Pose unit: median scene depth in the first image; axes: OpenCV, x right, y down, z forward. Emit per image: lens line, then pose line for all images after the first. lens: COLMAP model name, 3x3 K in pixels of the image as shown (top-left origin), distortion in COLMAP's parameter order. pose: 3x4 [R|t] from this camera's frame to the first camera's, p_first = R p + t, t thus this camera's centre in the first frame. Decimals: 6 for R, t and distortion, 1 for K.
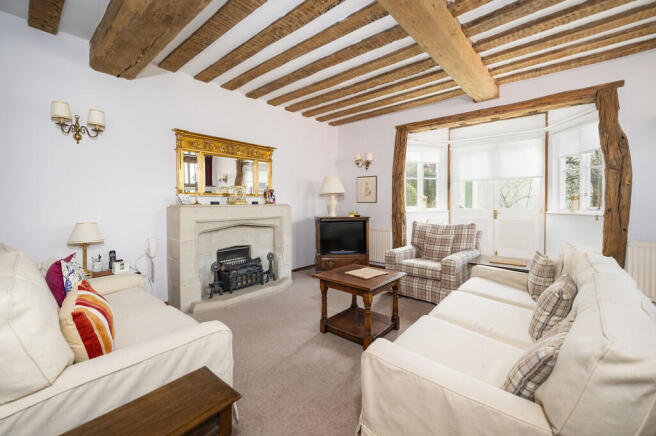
lens RADIAL K [[266.9, 0, 331.6], [0, 266.9, 202.8], [0, 0, 1]] dist [-0.000460, -0.000056]
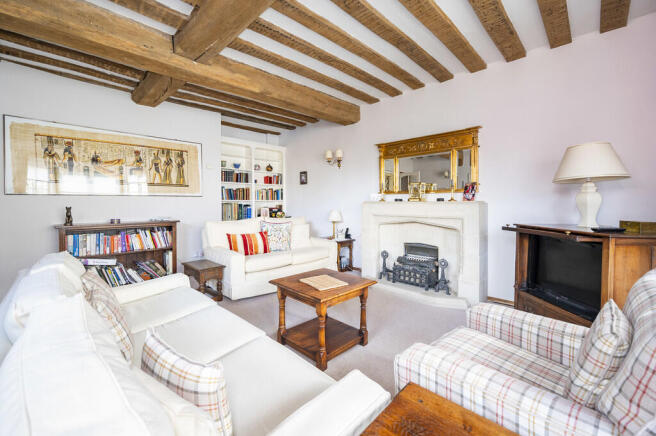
lens RADIAL K [[266.9, 0, 331.6], [0, 266.9, 202.8], [0, 0, 1]] dist [-0.000460, -0.000056]
pose [[-0.117614, 0.013613, -0.992966, 0.850817], [0.006210, 0.999897, 0.012973, -0.004246], [0.993040, -0.004641, -0.117686, 1.005364]]
